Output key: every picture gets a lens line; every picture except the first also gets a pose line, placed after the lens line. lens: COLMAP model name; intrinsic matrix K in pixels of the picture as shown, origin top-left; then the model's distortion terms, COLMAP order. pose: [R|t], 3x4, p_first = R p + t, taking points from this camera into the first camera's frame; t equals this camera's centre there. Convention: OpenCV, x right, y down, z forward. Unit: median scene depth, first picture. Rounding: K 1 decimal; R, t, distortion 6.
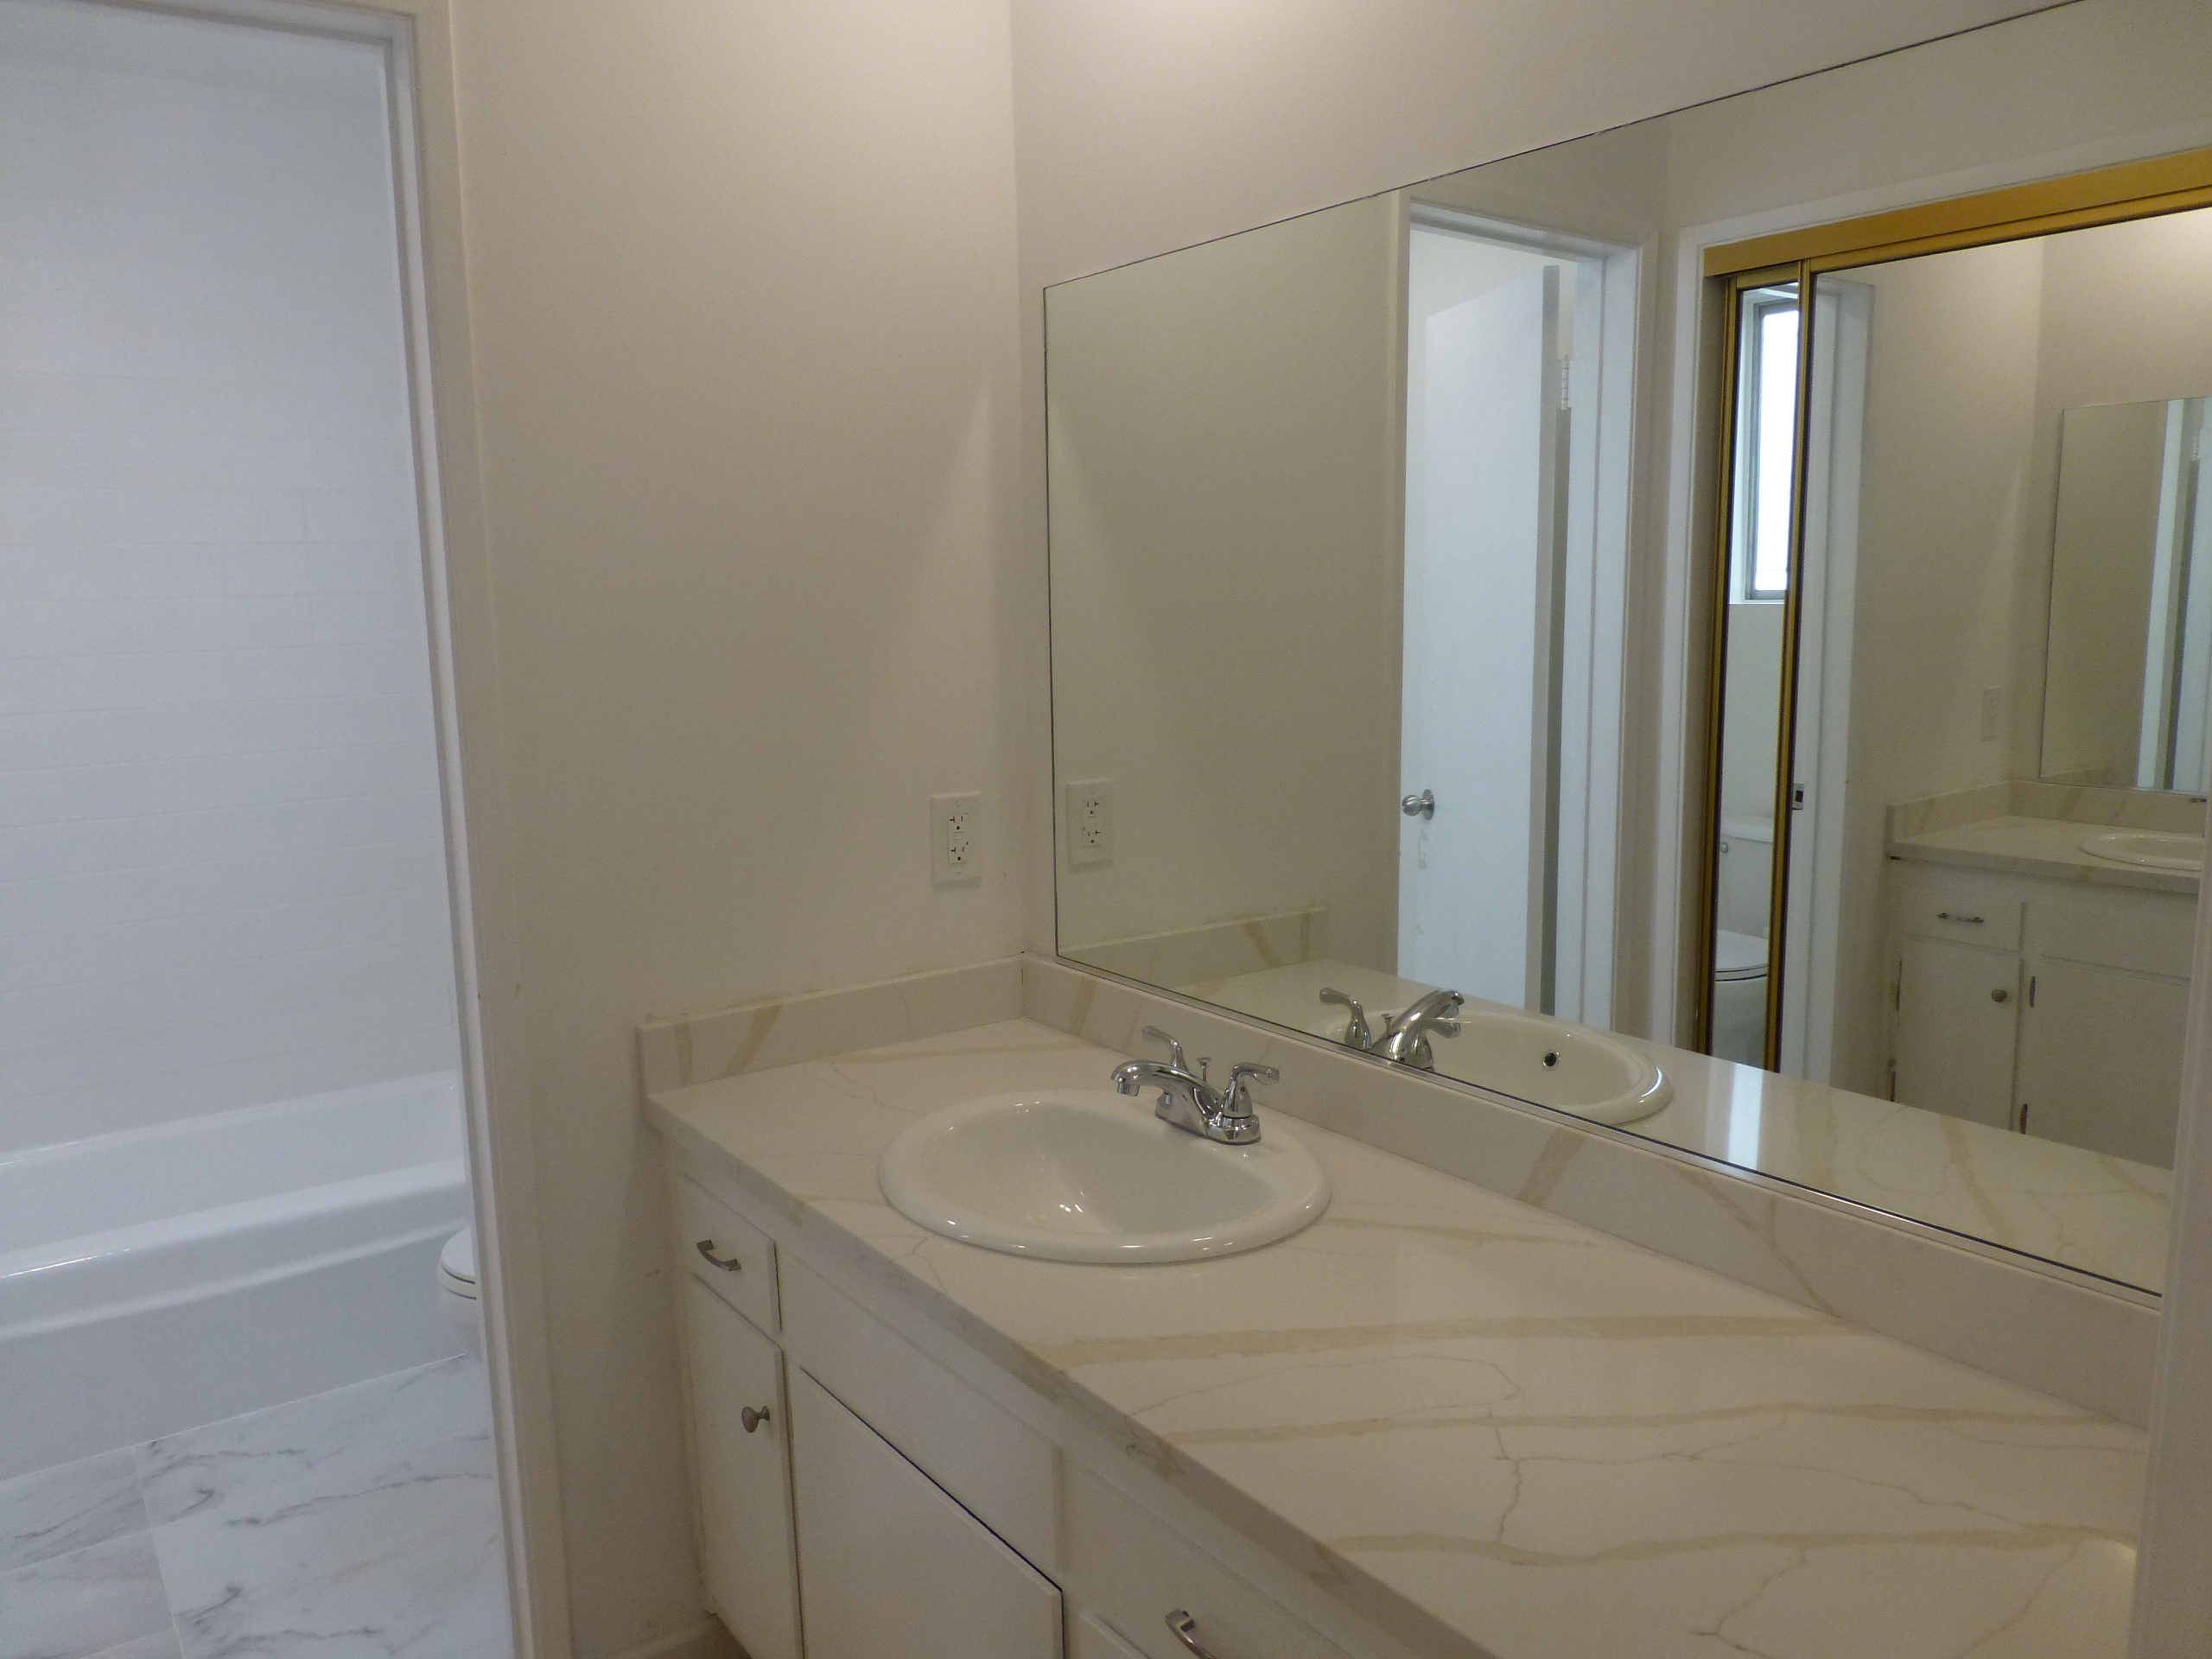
lens RADIAL K [[1629.9, 0, 1107.0], [0, 1629.9, 832.3], [0, 0, 1]] dist [-0.027274, 0.010987]
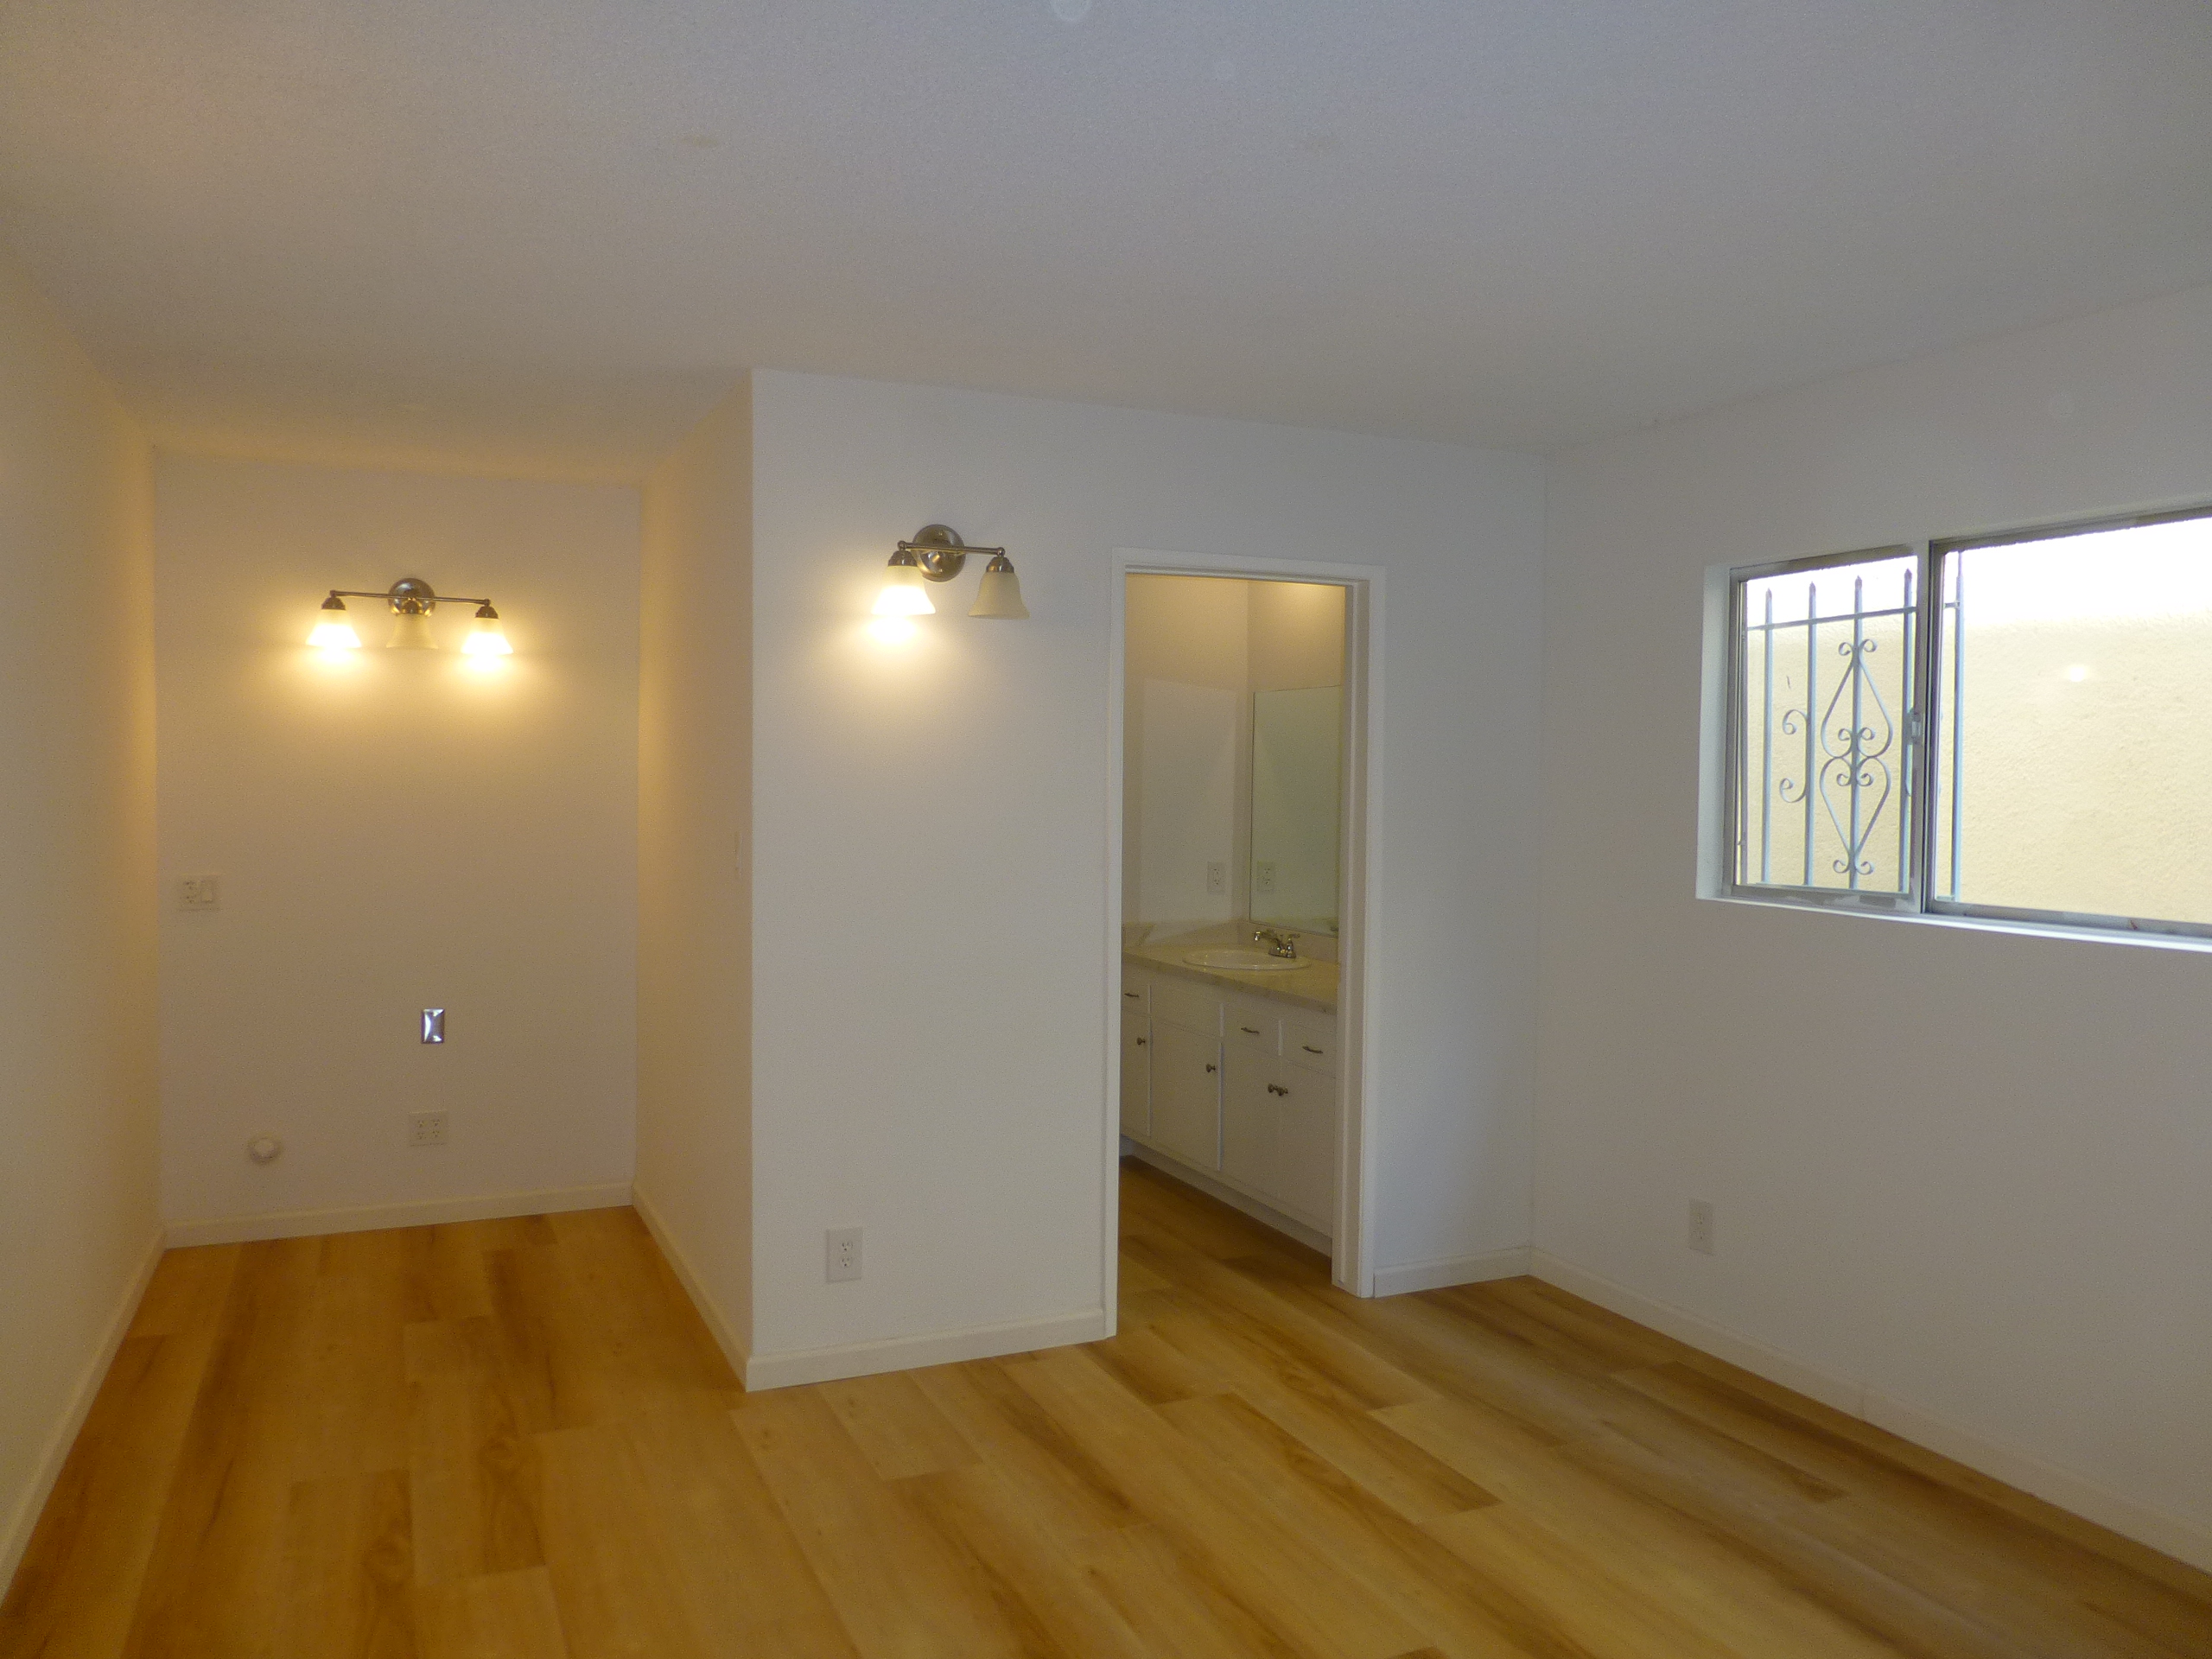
lens RADIAL K [[1629.9, 0, 1105.9], [0, 1629.9, 830.4], [0, 0, 1]] dist [-0.027274, 0.010987]
pose [[0.973905, 0.019540, -0.226115, 0.381041], [-0.045368, 0.992940, -0.109599, 0.258205], [0.222377, 0.116997, 0.967915, -1.935252]]
